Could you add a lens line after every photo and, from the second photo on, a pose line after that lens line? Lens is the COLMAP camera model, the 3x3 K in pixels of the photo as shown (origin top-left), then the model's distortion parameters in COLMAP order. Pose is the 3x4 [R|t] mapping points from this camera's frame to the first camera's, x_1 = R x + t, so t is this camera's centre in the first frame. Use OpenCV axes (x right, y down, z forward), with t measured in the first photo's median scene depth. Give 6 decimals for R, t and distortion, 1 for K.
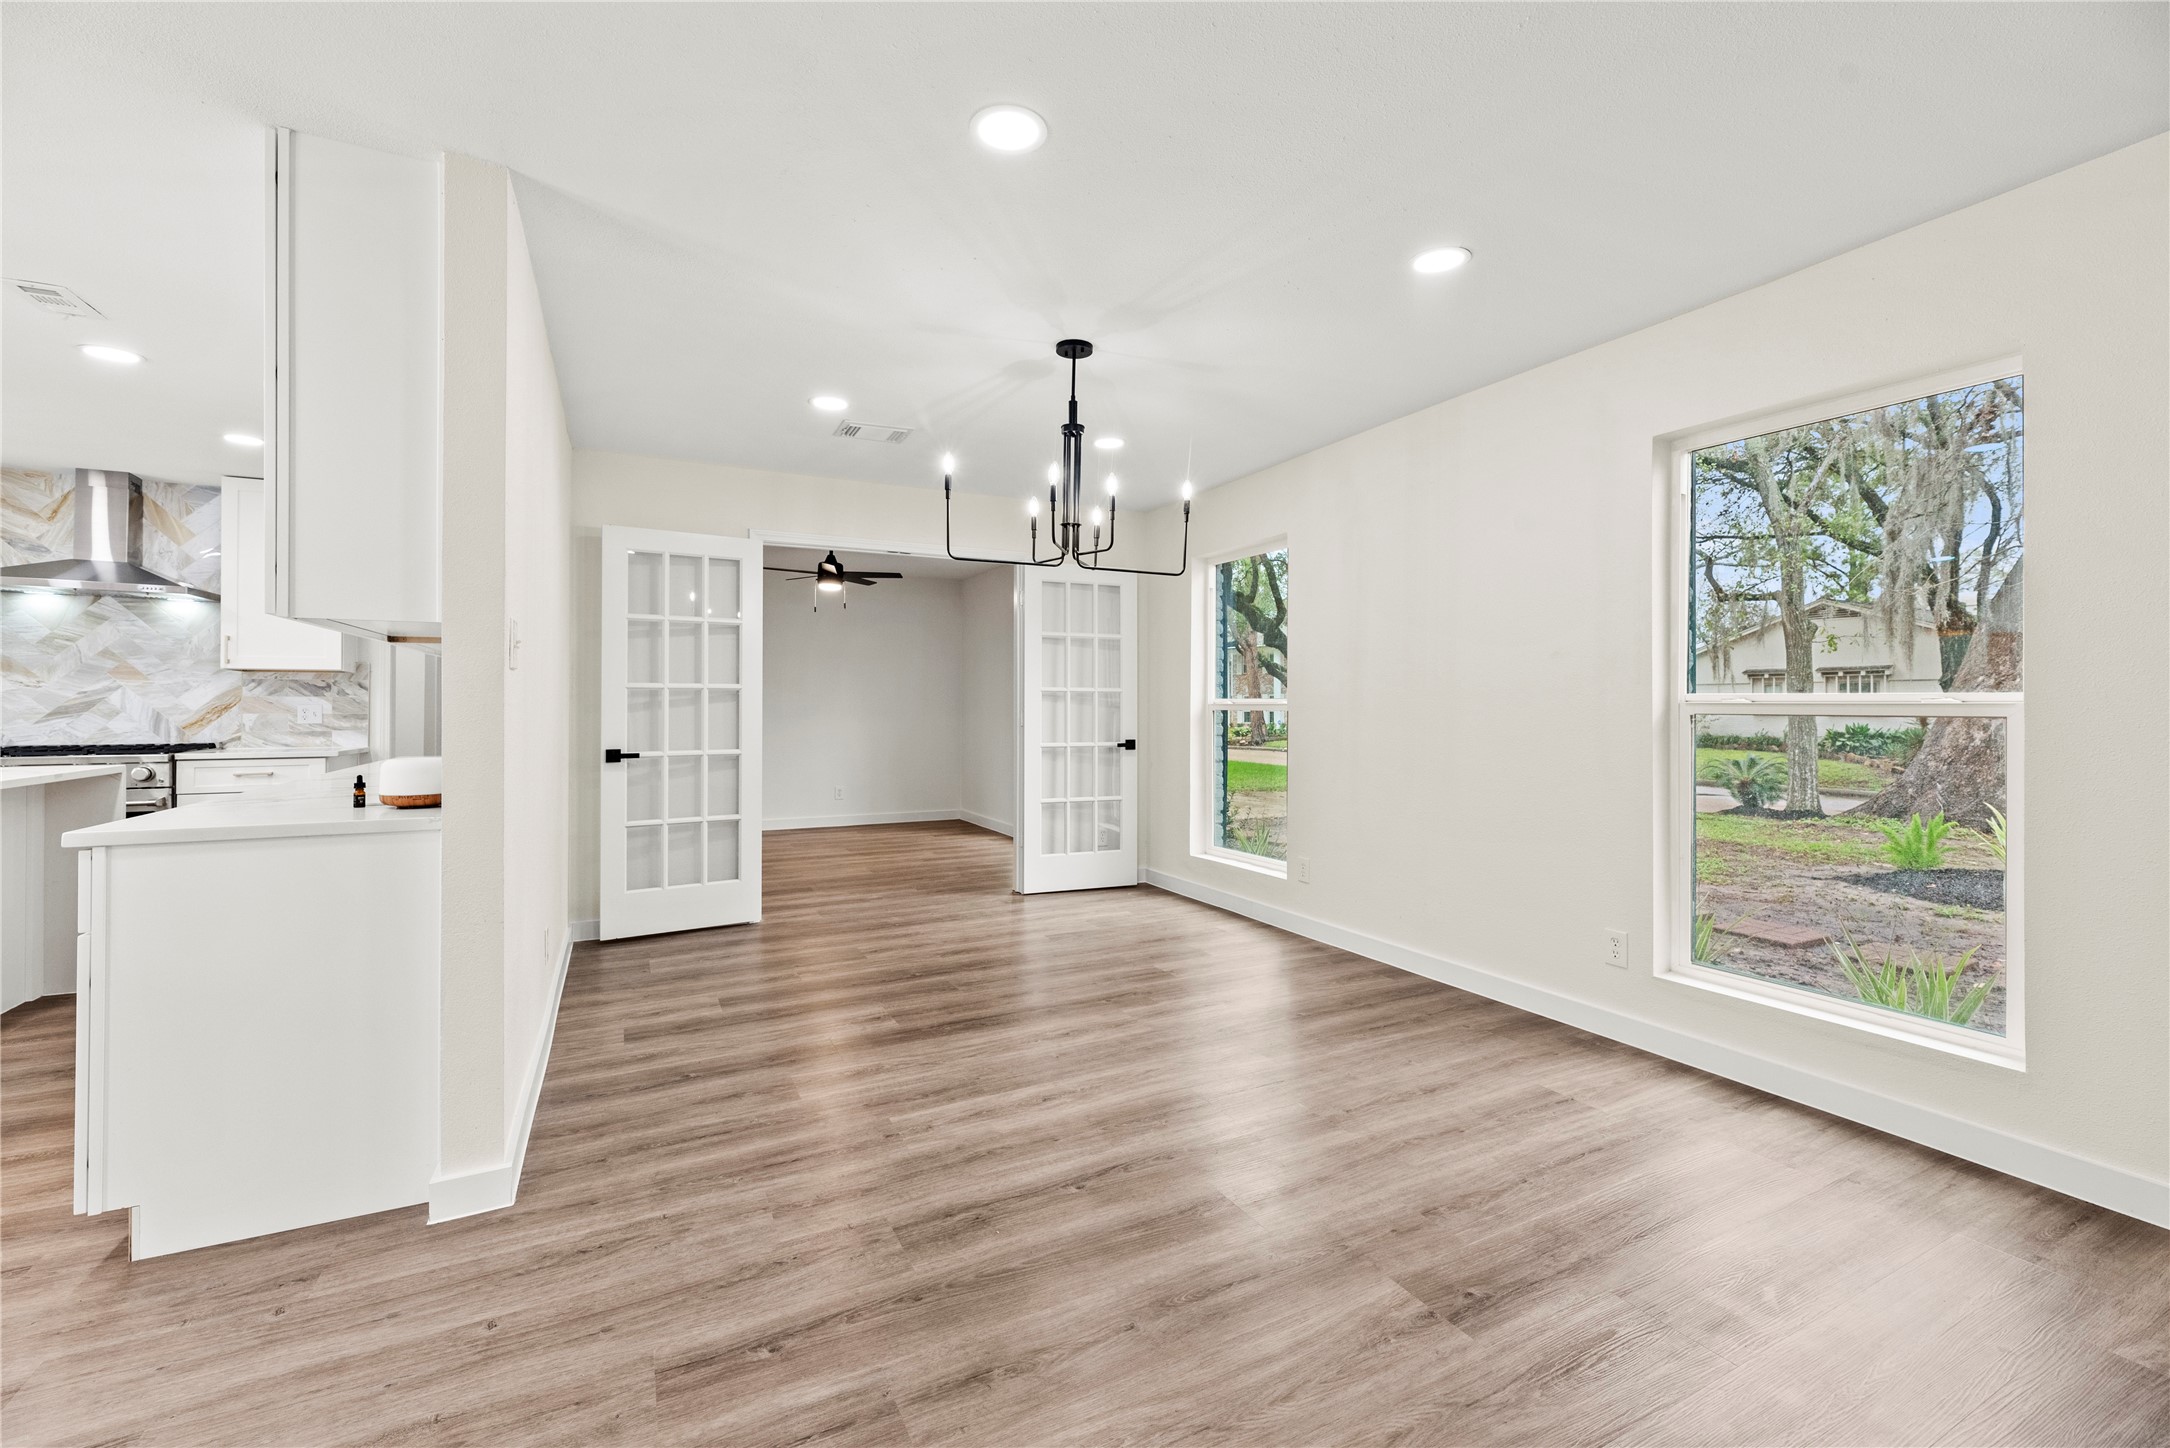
lens RADIAL K [[883.9, 0, 1091.7], [0, 883.9, 715.4], [0, 0, 1]] dist [0.000674, 0.000015]
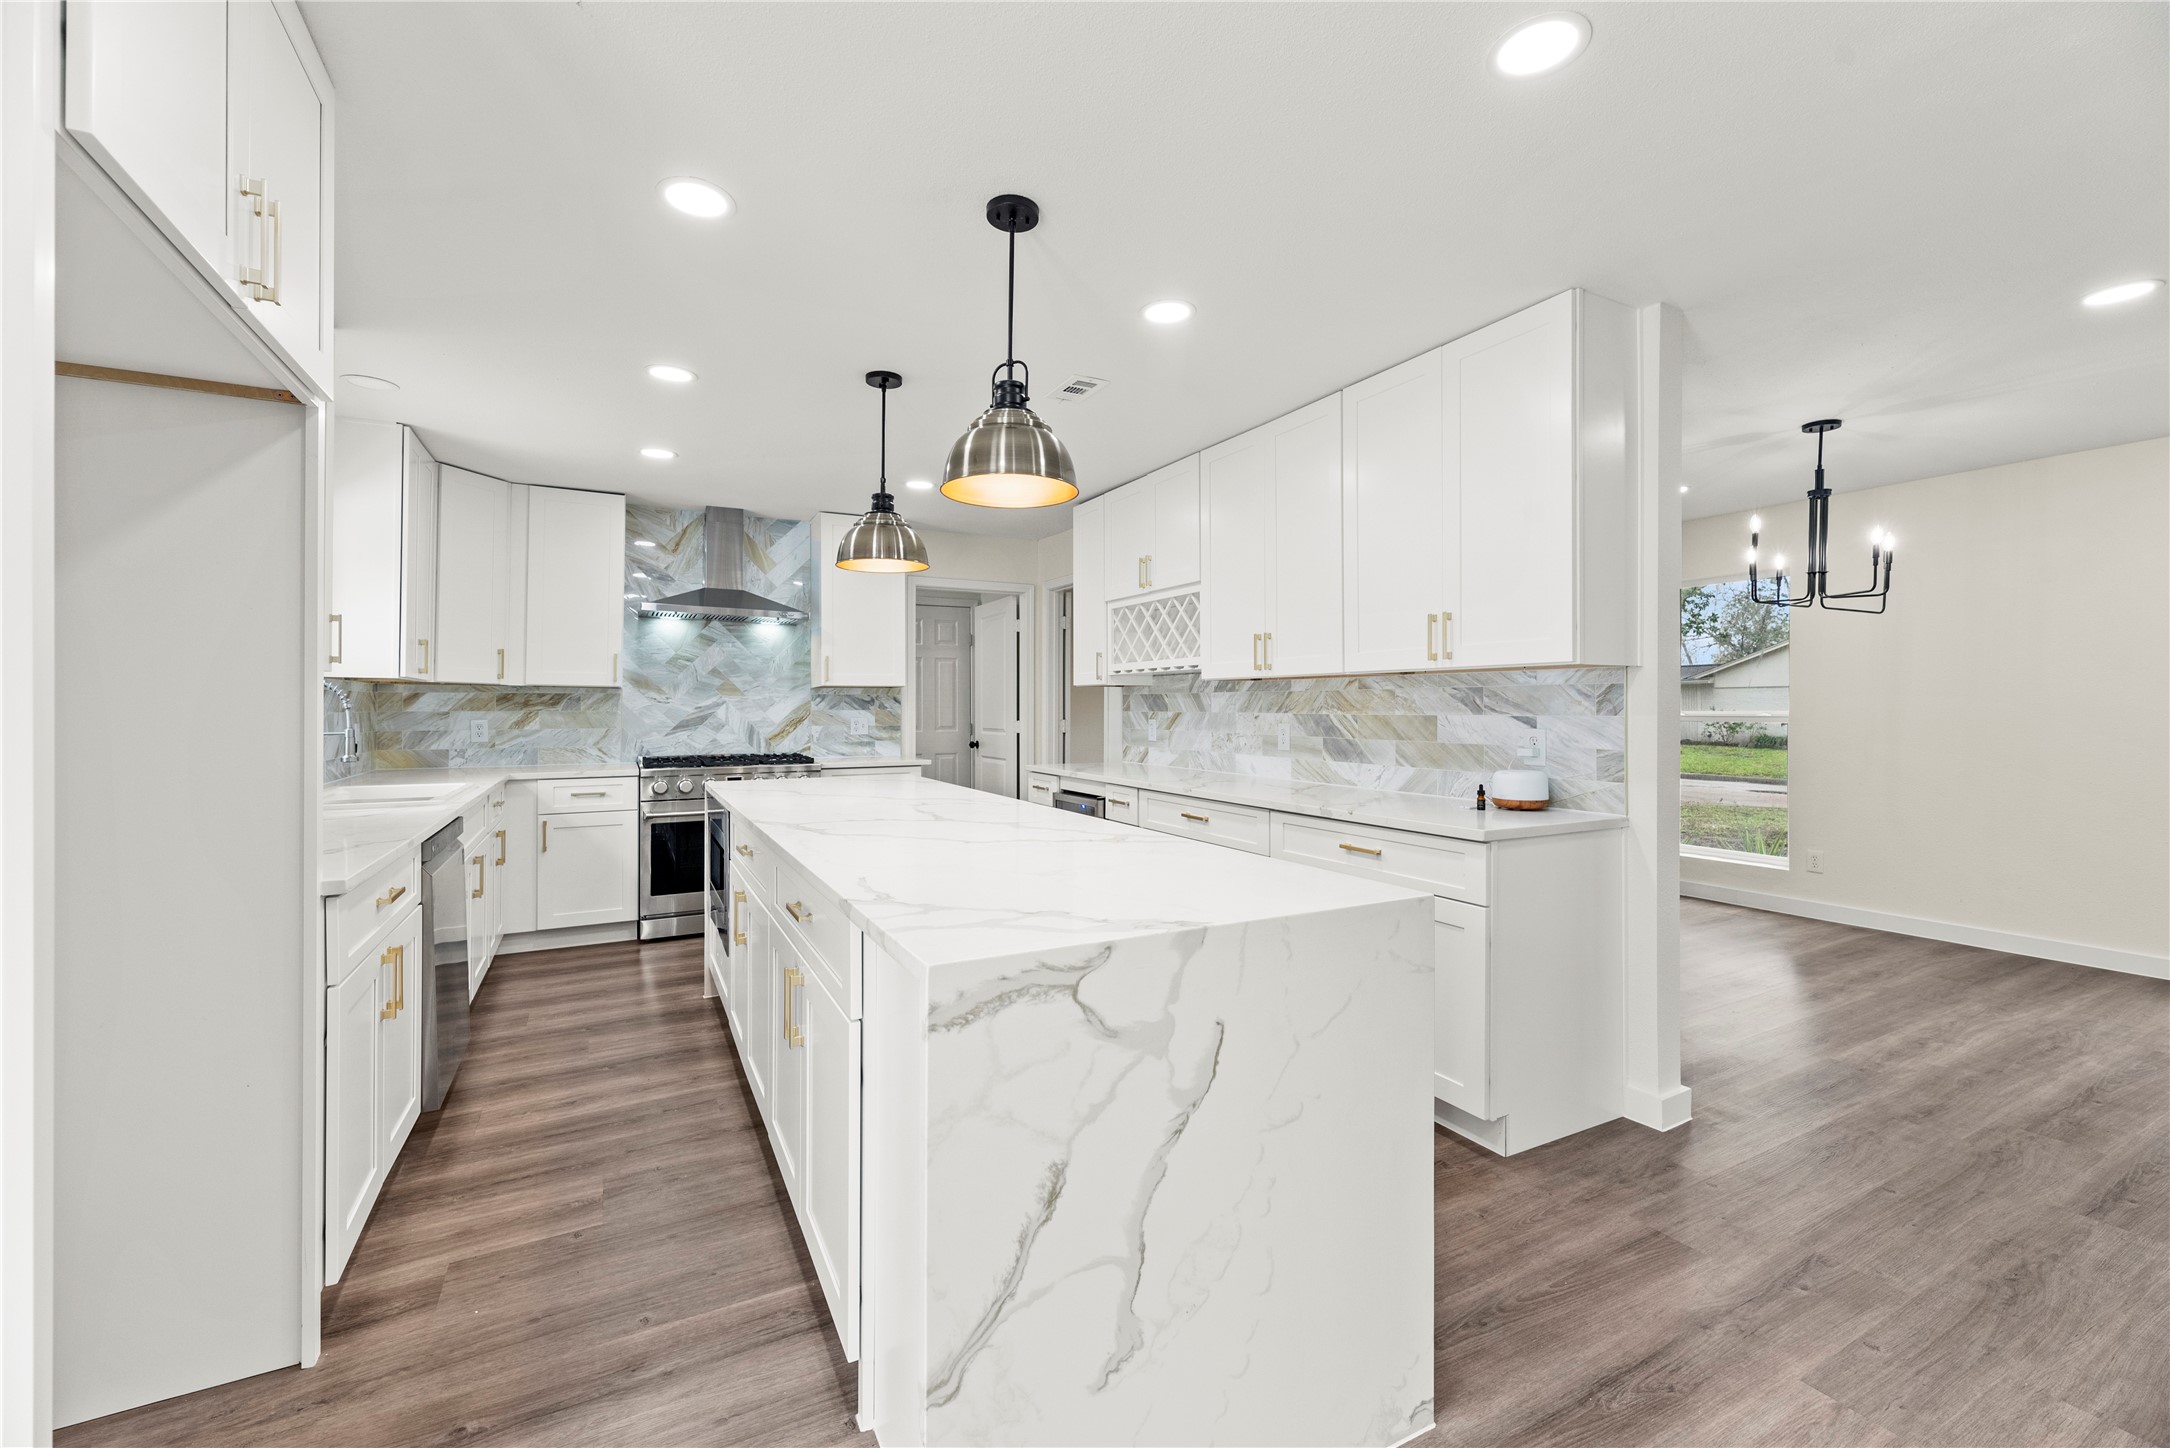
lens RADIAL K [[883.9, 0, 1091.7], [0, 883.9, 715.4], [0, 0, 1]] dist [0.000674, 0.000015]
pose [[0.999739, -0.002040, 0.022746, -0.677446], [0.002048, 0.999998, -0.000310, -0.014973], [-0.022745, 0.000356, 0.999741, -0.115913]]
